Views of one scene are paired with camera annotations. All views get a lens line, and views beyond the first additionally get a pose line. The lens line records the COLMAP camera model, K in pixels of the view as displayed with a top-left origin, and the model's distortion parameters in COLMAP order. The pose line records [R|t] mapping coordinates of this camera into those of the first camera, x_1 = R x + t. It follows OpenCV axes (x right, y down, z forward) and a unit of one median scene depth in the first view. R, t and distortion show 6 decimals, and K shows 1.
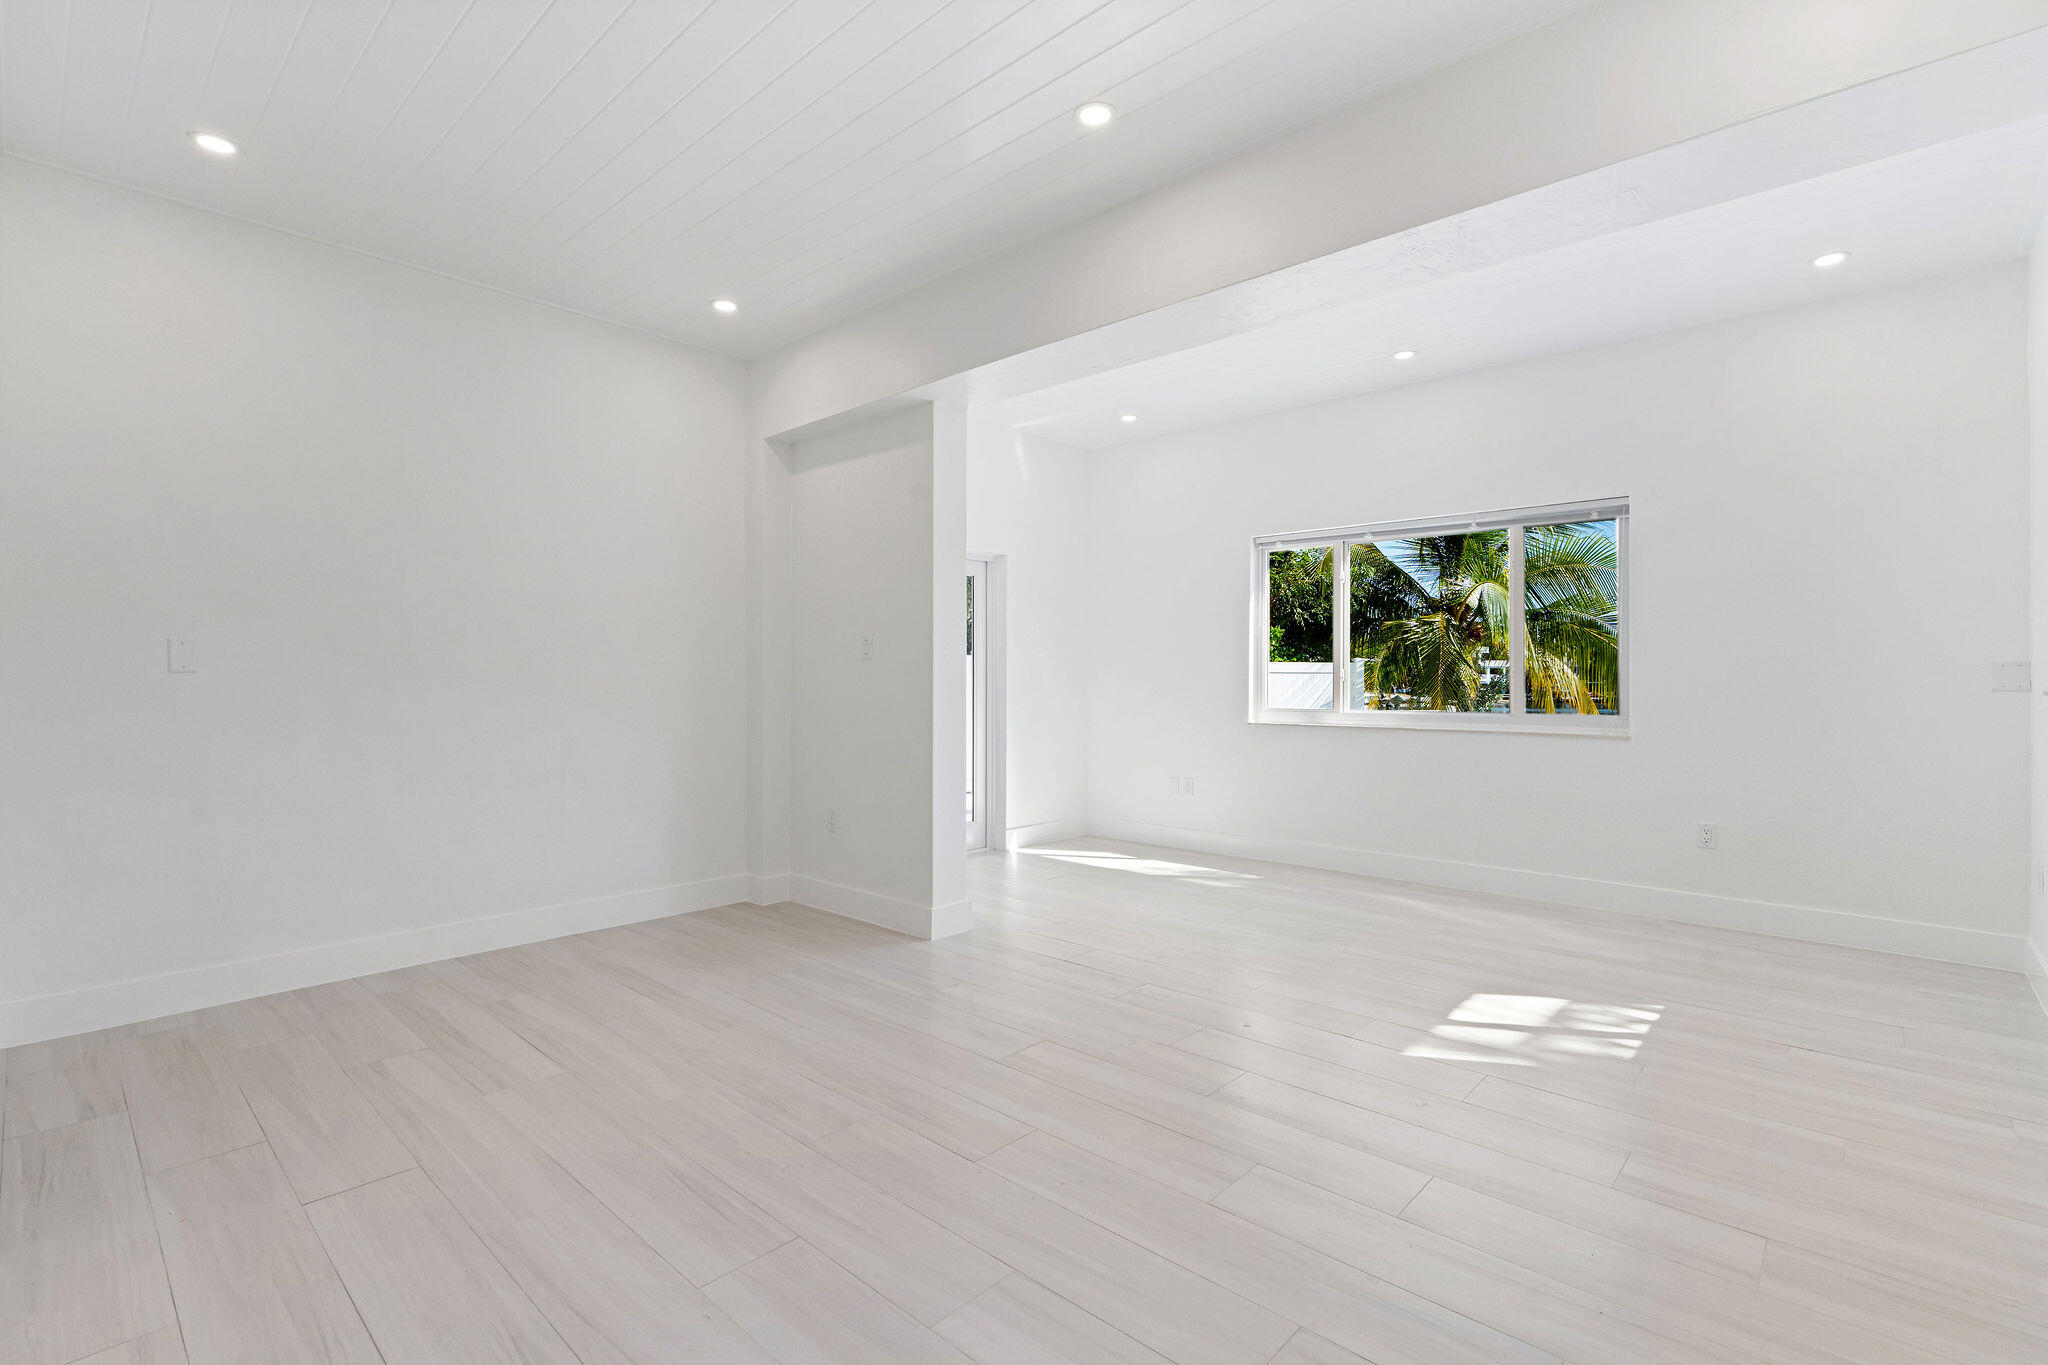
lens RADIAL K [[932.7, 0, 1017.8], [0, 932.7, 676.2], [0, 0, 1]] dist [-0.002007, 0.000470]
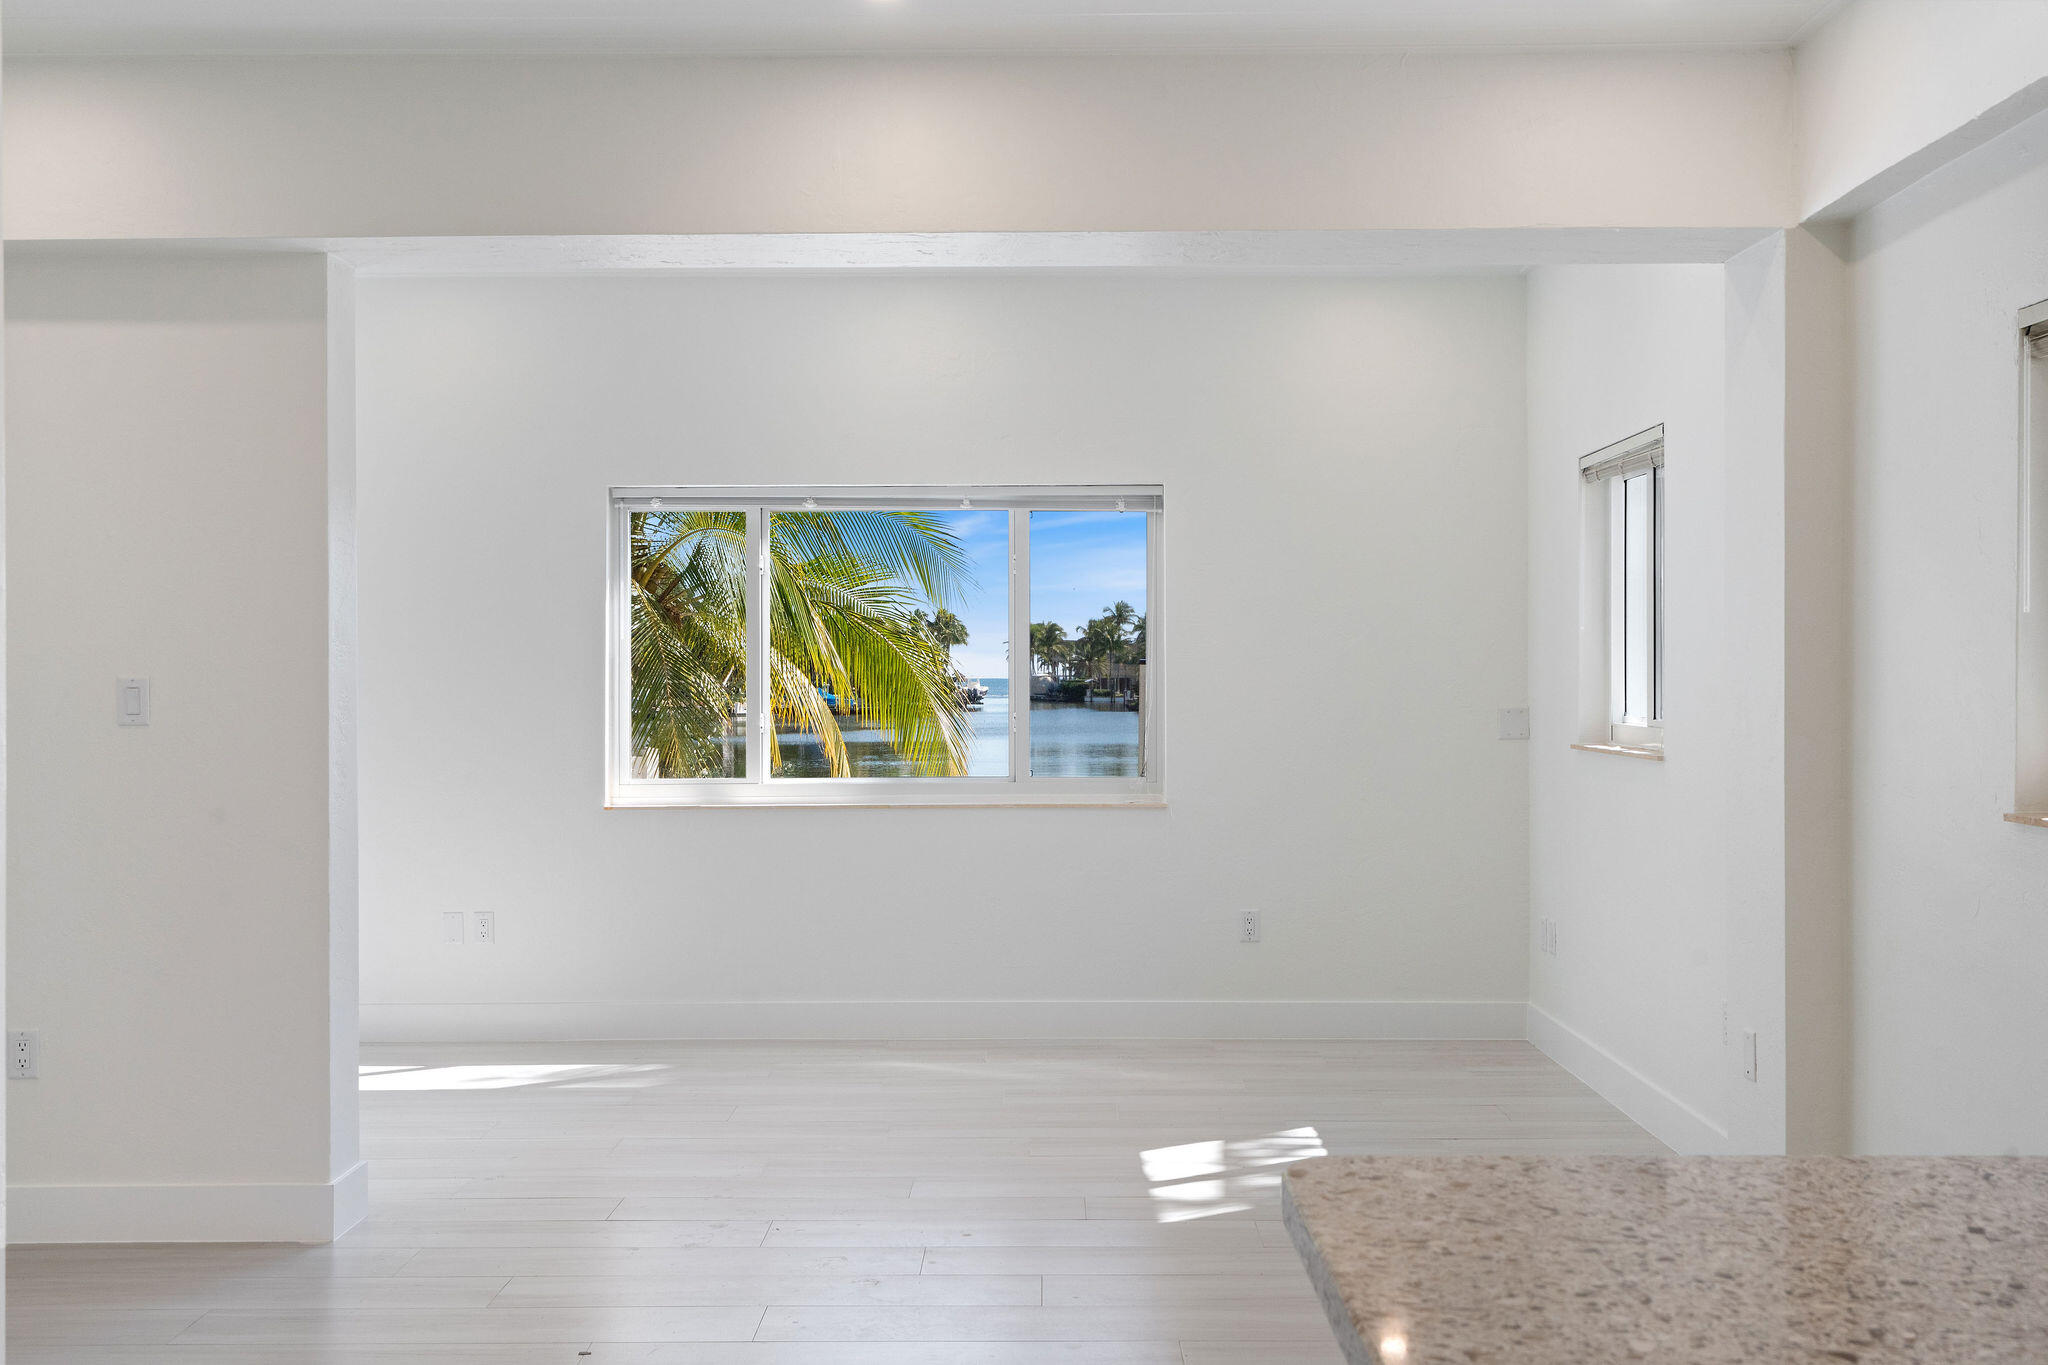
lens RADIAL K [[2003.4, 0, 1024.0], [0, 2003.4, 682.5], [0, 0, 1]] dist [0.001960, 0.016558]
pose [[0.751281, -0.009510, 0.659914, -0.494478], [0.005361, 0.999951, 0.008307, -0.047877], [-0.659961, -0.002703, 0.751295, -0.140645]]
